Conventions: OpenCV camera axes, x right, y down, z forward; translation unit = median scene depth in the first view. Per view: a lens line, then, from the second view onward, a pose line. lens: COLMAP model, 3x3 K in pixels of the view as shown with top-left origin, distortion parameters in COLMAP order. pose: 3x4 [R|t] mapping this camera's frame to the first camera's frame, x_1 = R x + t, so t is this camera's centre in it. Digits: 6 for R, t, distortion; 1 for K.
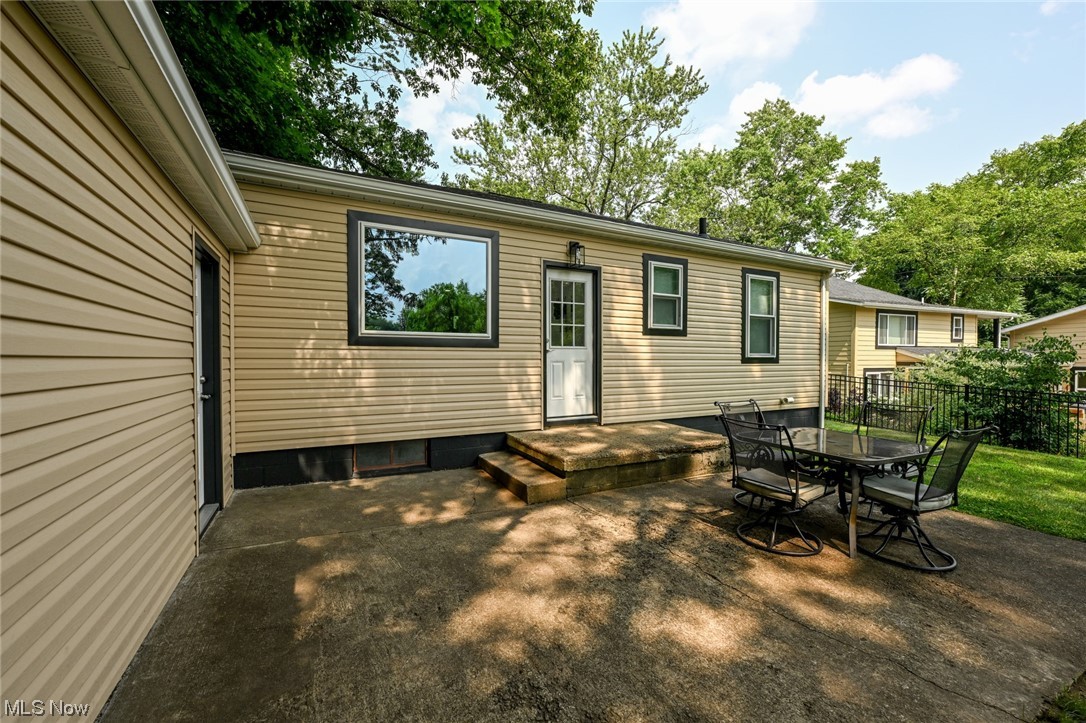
lens RADIAL K [[438.4, 0, 539.6], [0, 438.4, 359.7], [0, 0, 1]] dist [0.007473, 0.000409]
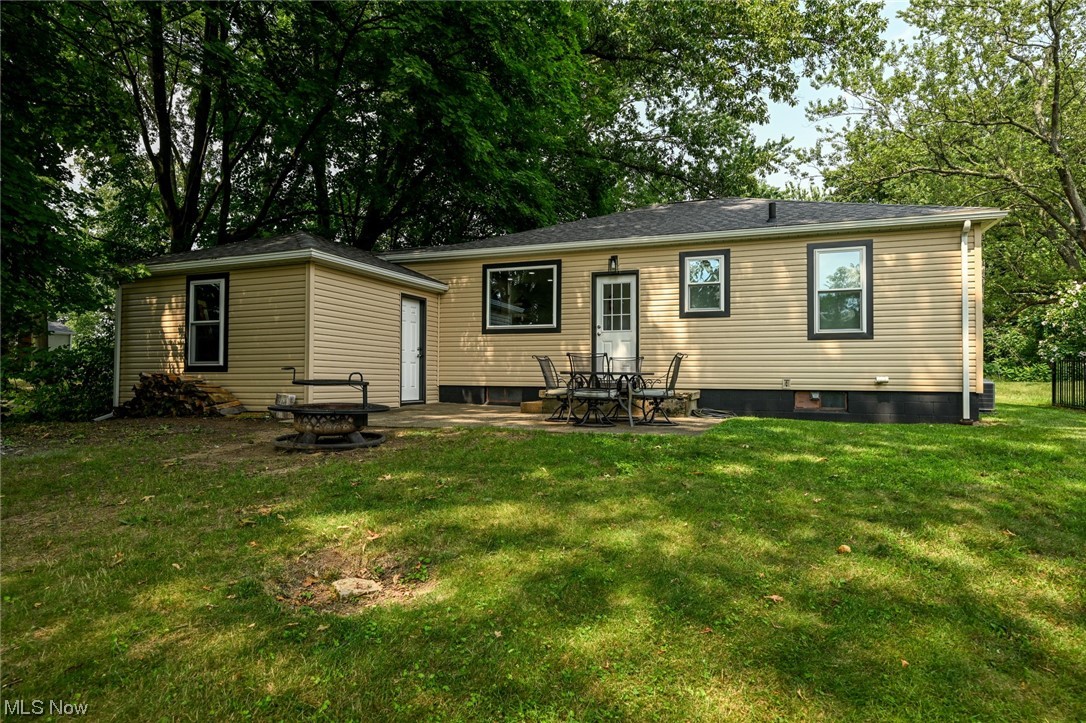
lens RADIAL K [[641.3, 0, 539.4], [0, 641.3, 365.8], [0, 0, 1]] dist [-0.000347, 0.005395]
pose [[0.659064, -0.015906, -0.751919, 1.371827], [-0.010980, 0.999466, -0.030766, 0.140853], [0.752007, 0.028533, 0.658538, -0.491164]]
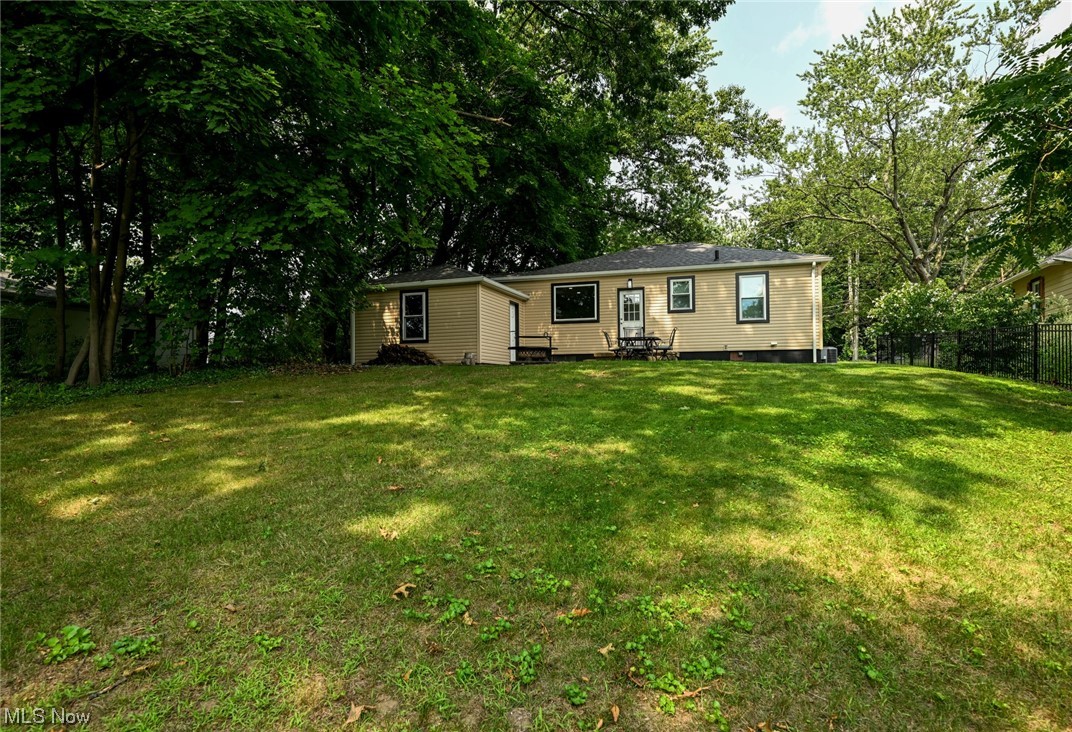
lens RADIAL K [[584.7, 0, 540.8], [0, 584.7, 374.2], [0, 0, 1]] dist [-0.007277, -0.001996]
pose [[0.707770, -0.019648, -0.706170, 1.935827], [0.002028, 0.999666, -0.025782, 0.338809], [0.706440, 0.016816, 0.707573, -1.605342]]
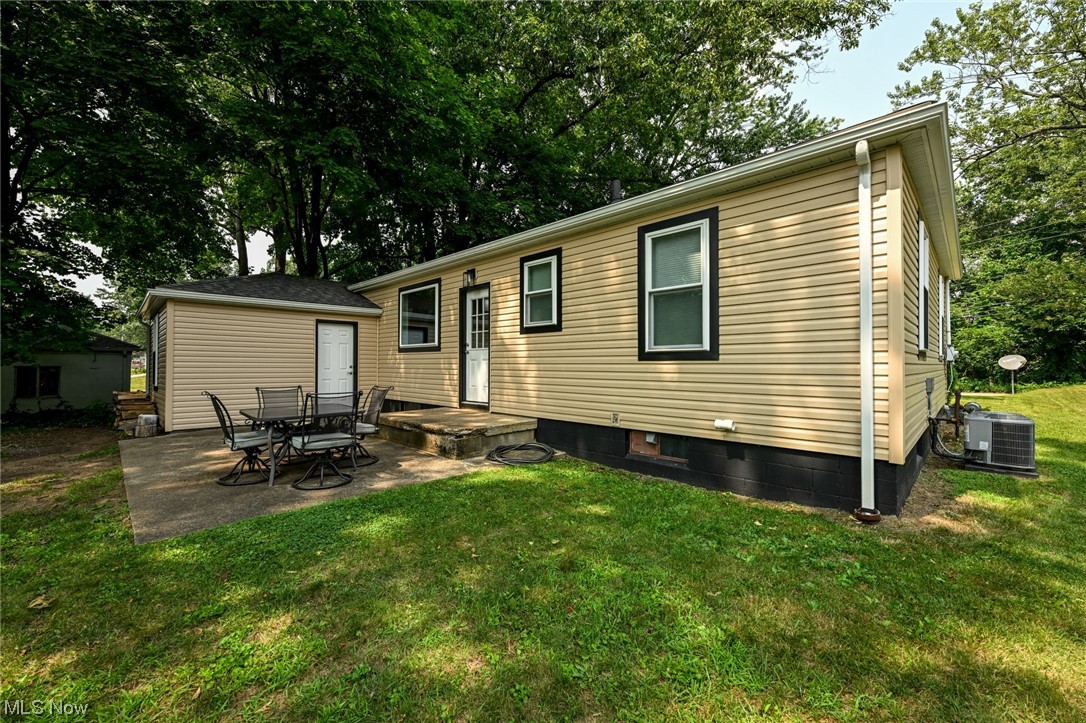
lens RADIAL K [[438.4, 0, 544.9], [0, 438.4, 358.4], [0, 0, 1]] dist [0.007473, 0.000409]
pose [[0.309889, -0.019043, -0.950582, 1.303455], [-0.008347, 0.999706, -0.022748, 0.026754], [0.950736, 0.014983, 0.309639, 0.754441]]
